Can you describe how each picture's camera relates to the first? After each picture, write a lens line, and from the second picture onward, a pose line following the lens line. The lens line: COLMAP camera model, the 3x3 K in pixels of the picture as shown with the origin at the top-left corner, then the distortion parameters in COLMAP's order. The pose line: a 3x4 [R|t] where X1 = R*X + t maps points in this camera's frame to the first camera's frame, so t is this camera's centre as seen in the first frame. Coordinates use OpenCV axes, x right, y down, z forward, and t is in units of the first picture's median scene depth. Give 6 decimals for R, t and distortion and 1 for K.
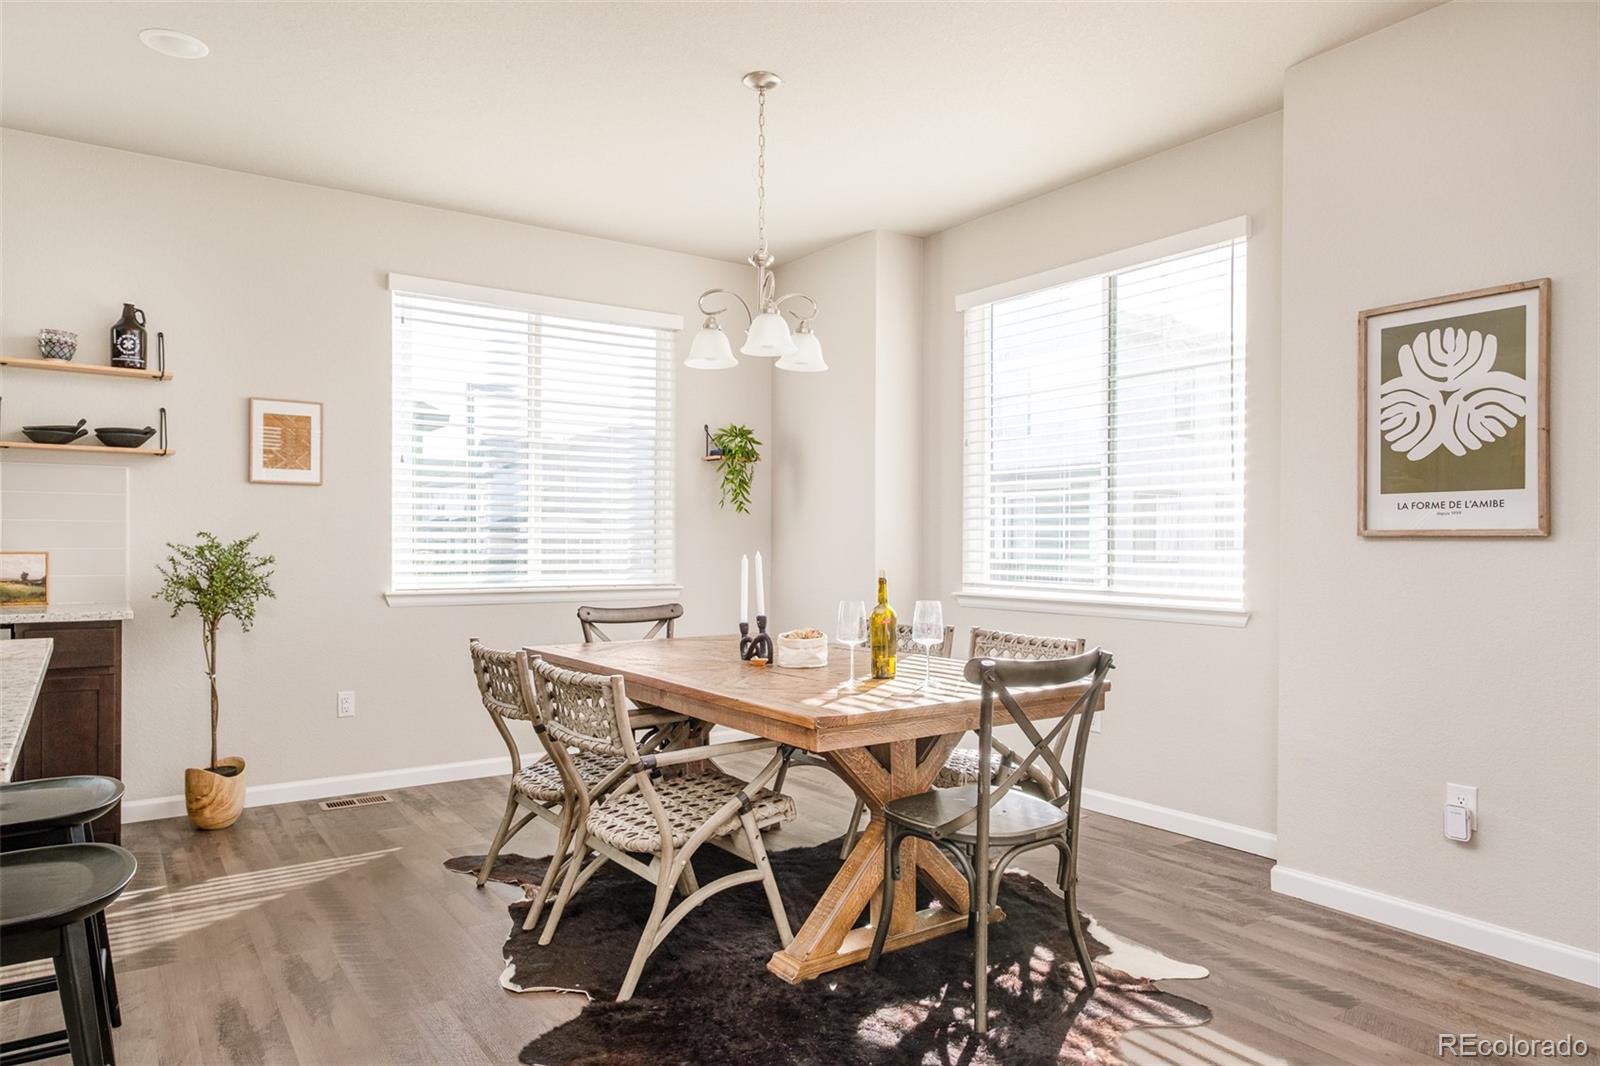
lens RADIAL K [[1004.9, 0, 789.0], [0, 1004.9, 549.7], [0, 0, 1]] dist [-0.009237, 0.006304]
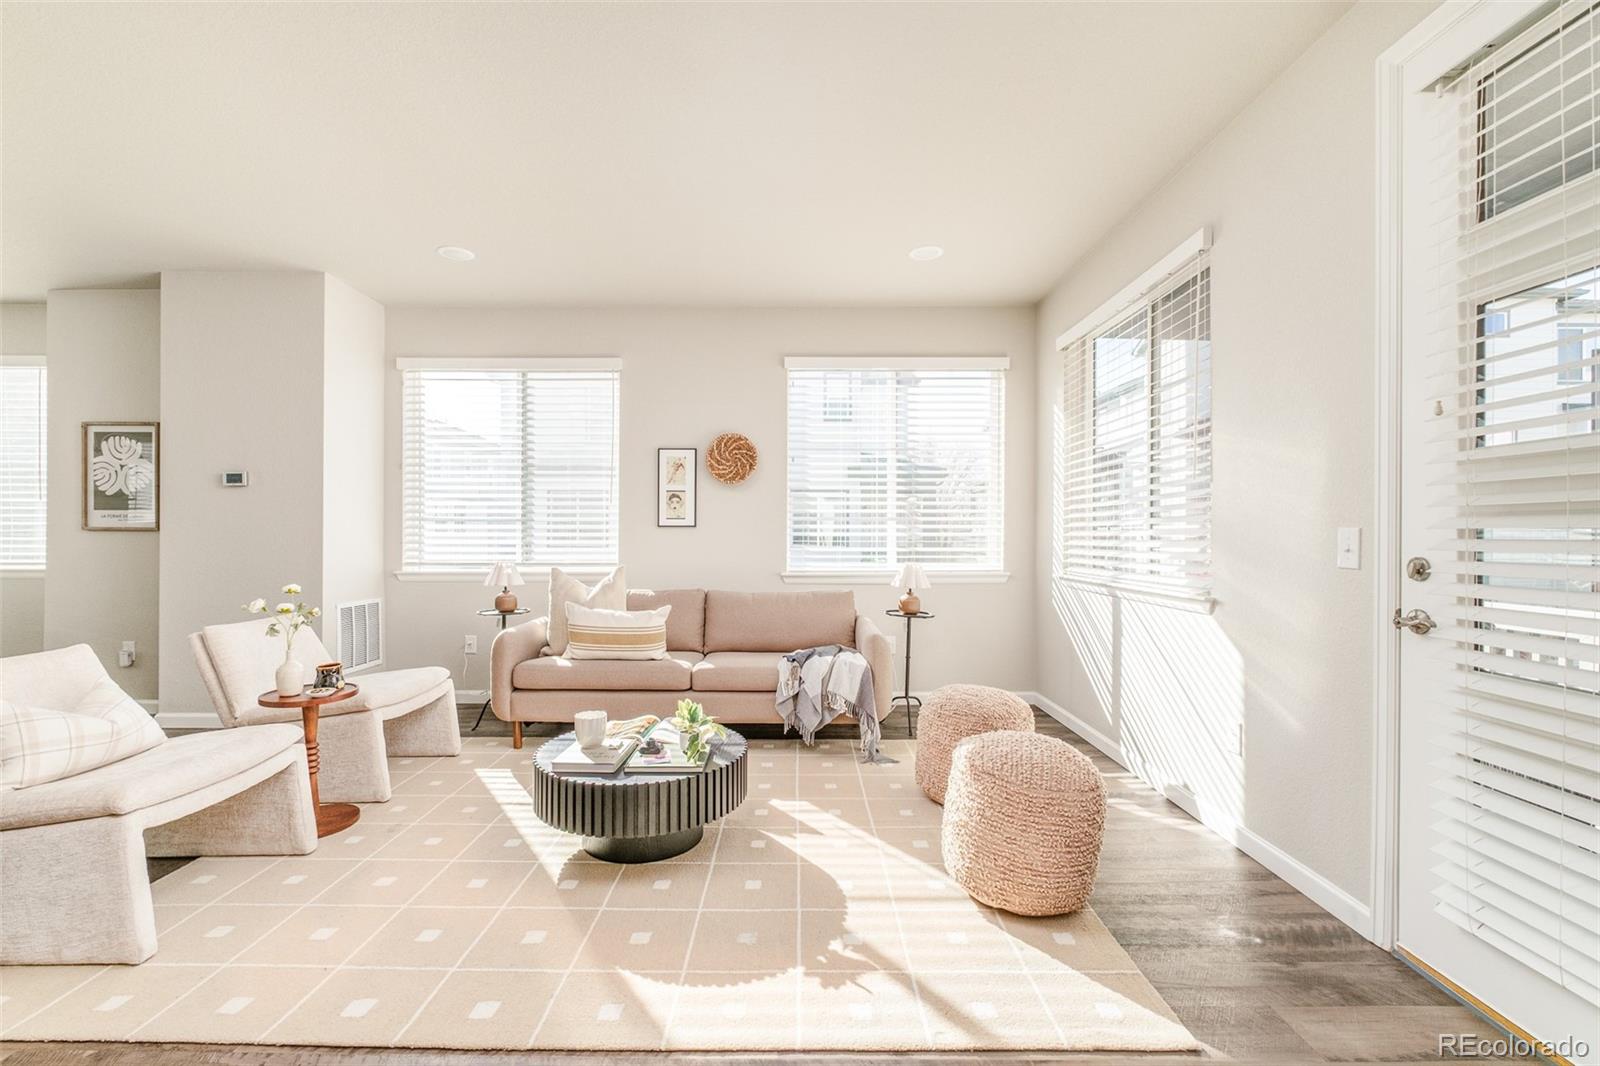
lens RADIAL K [[696.6, 0, 769.5], [0, 696.6, 535.1], [0, 0, 1]] dist [-0.002765, -0.001123]
pose [[0.577361, -0.000225, 0.816489, 0.173658], [0.001837, 0.999998, -0.001023, 0.001344], [-0.816487, 0.002090, 0.577361, -0.795984]]
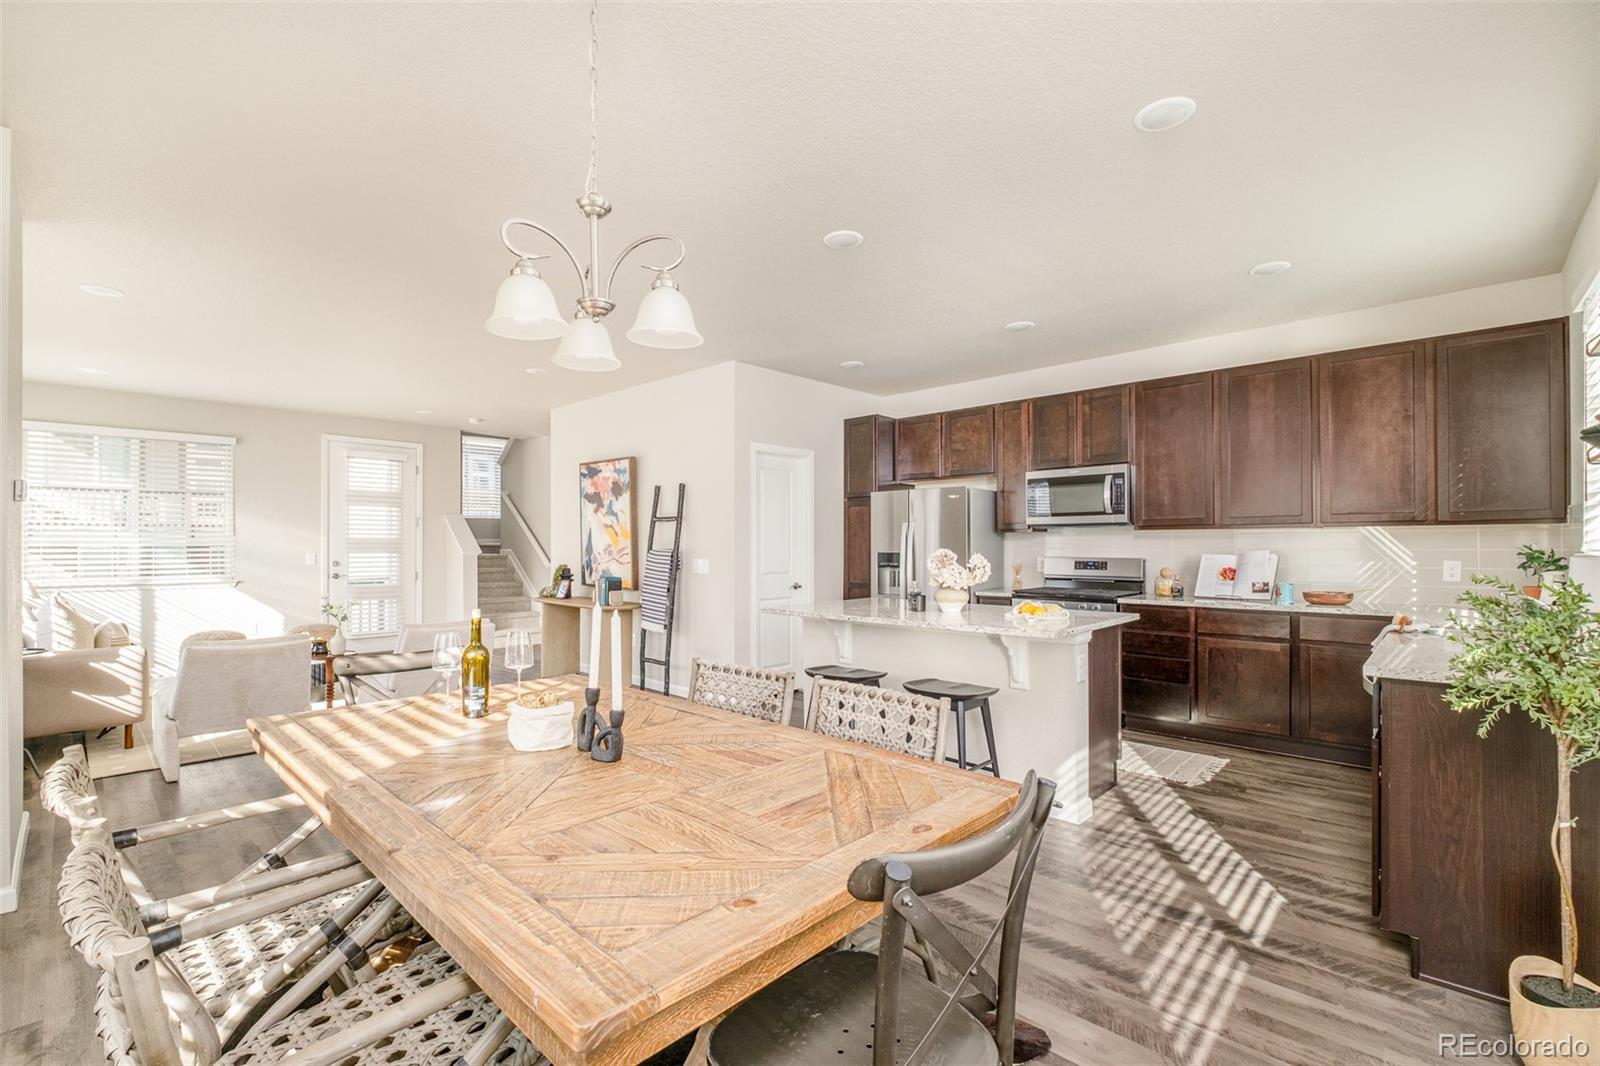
lens RADIAL K [[696.6, 0, 794.6], [0, 696.6, 546.7], [0, 0, 1]] dist [-0.002765, -0.001123]
pose [[-0.978785, -0.001693, -0.204882, -0.061944], [-0.002656, 0.999987, 0.004427, -0.035476], [0.204872, 0.004877, -0.978777, 1.345677]]
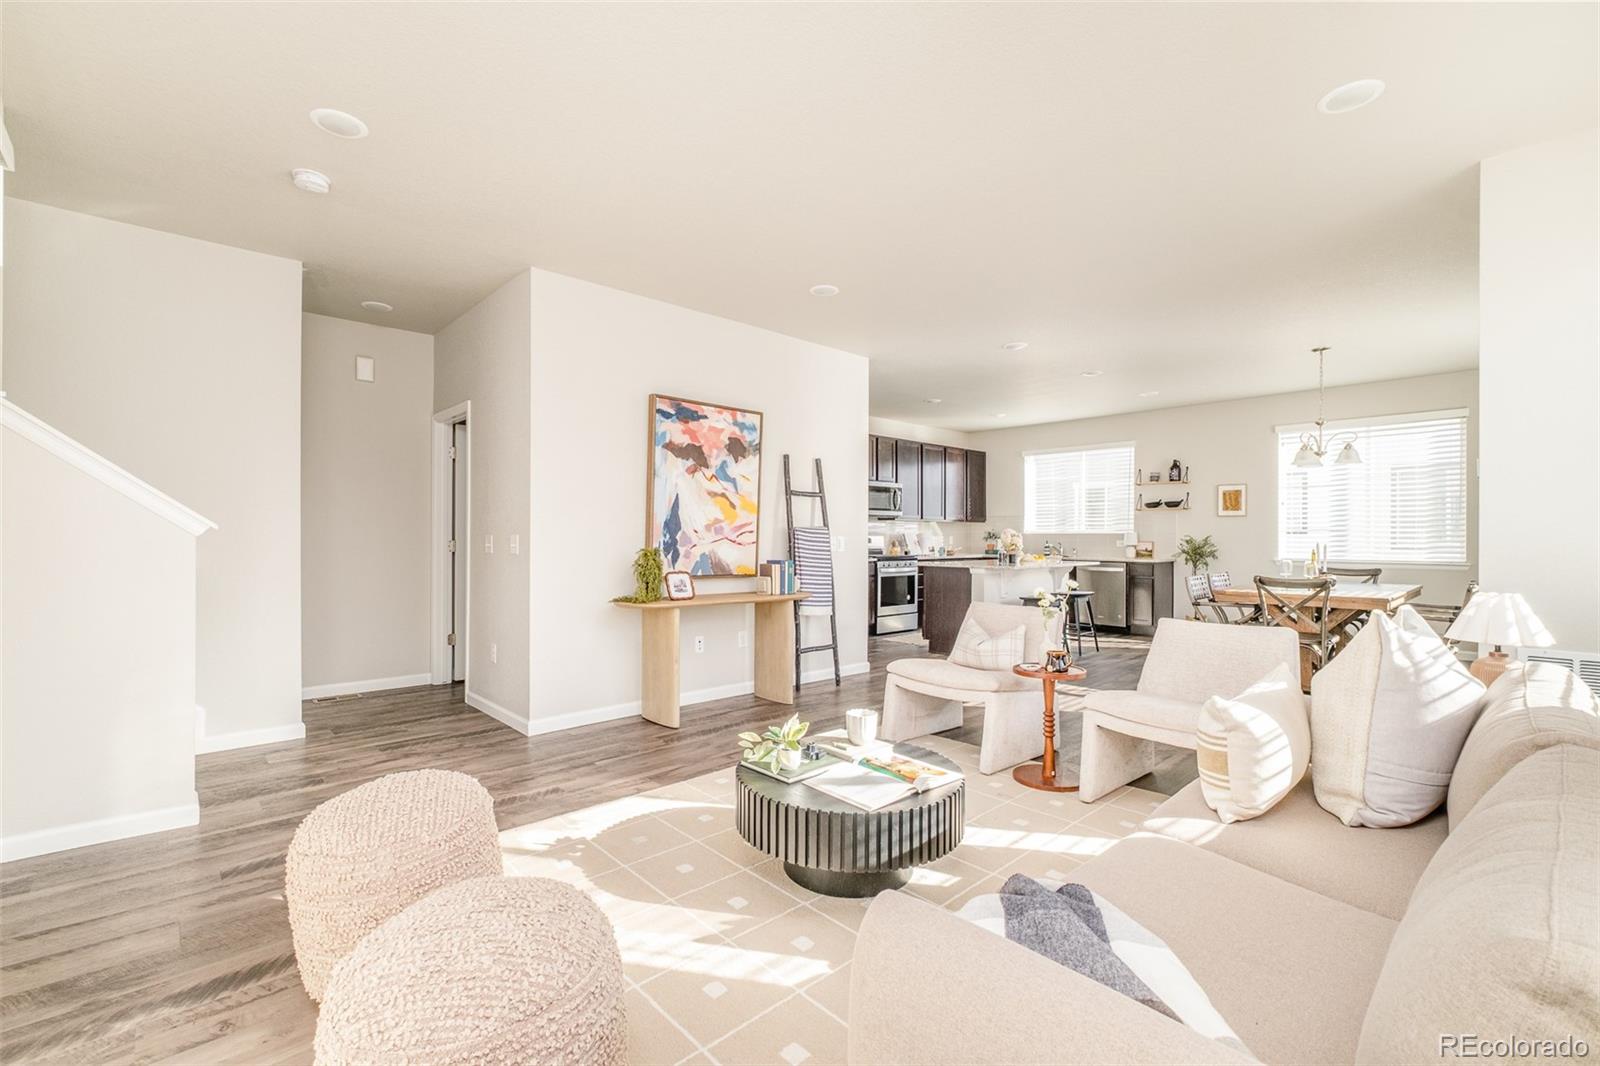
lens RADIAL K [[696.6, 0, 787.3], [0, 696.6, 535.3], [0, 0, 1]] dist [-0.002765, -0.001123]
pose [[0.131694, -0.003733, -0.991283, 1.293773], [-0.008390, 0.999953, -0.004880, 0.002141], [0.991255, 0.008959, 0.131656, -0.436865]]
